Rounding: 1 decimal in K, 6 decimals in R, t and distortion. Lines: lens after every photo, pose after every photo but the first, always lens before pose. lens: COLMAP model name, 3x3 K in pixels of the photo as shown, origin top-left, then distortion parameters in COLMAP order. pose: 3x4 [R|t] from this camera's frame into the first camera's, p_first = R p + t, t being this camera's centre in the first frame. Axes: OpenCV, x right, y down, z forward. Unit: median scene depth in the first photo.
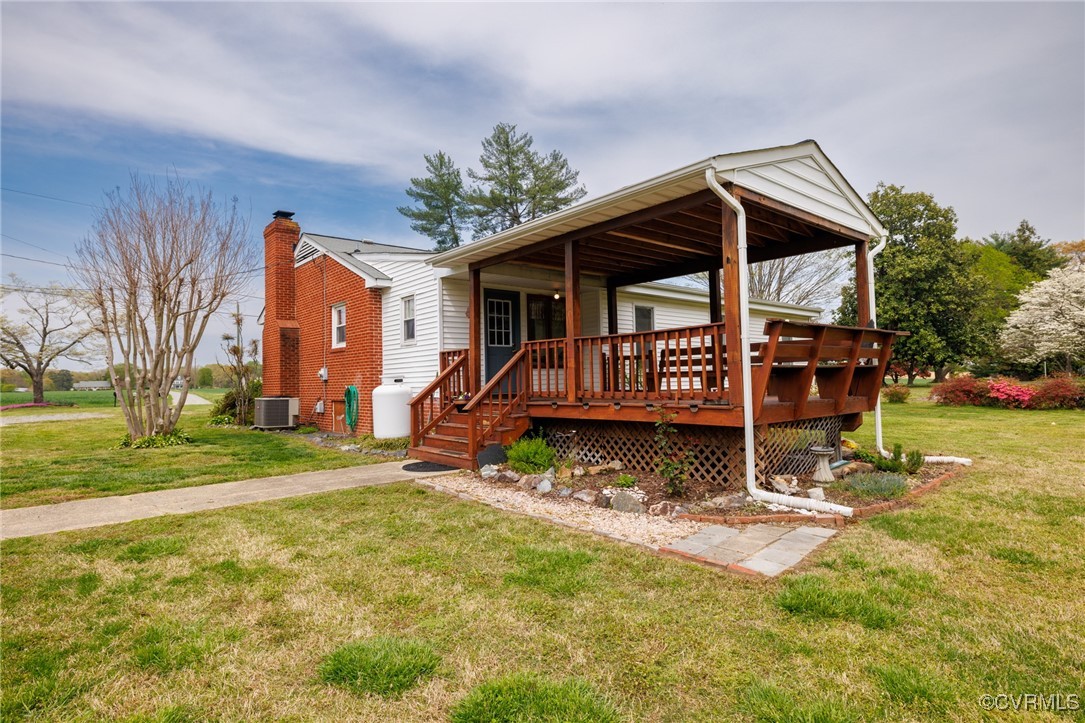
lens RADIAL K [[607.1, 0, 542.5], [0, 607.1, 361.5], [0, 0, 1]] dist [0.041339, -0.000087]
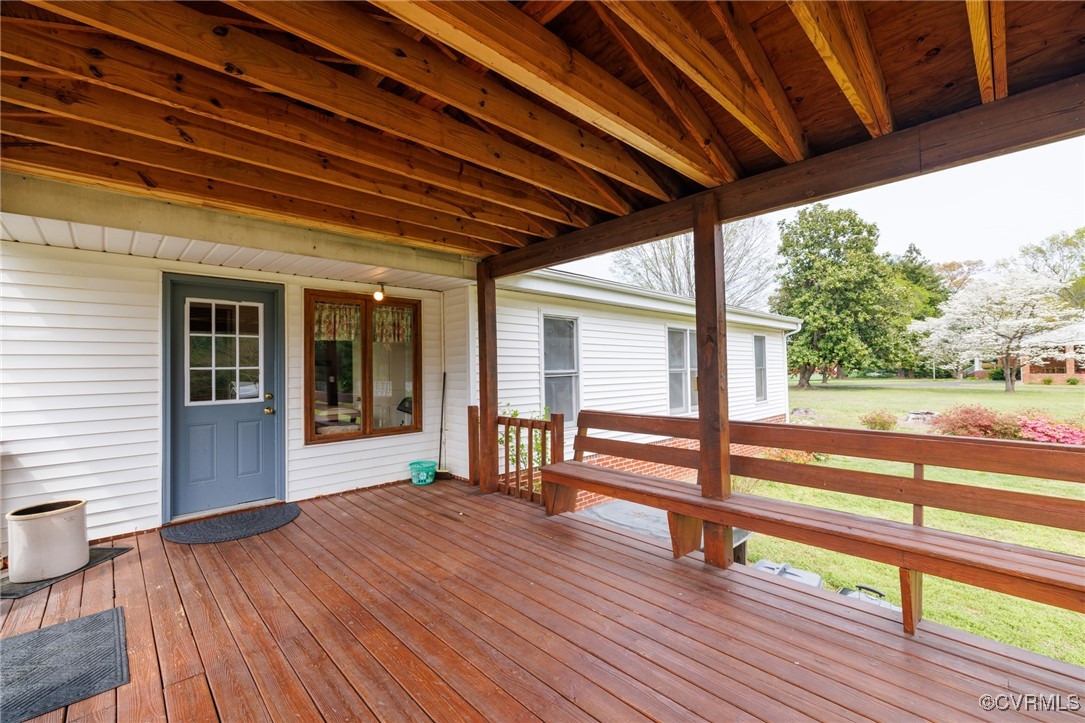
lens RADIAL K [[452.6, 0, 534.9], [0, 452.6, 356.5], [0, 0, 1]] dist [0.001357, 0.000168]
pose [[0.999689, 0.005347, 0.024357, 0.054132], [-0.005590, 0.999935, 0.009893, -0.022911], [-0.024302, -0.010026, 0.999654, 0.232848]]
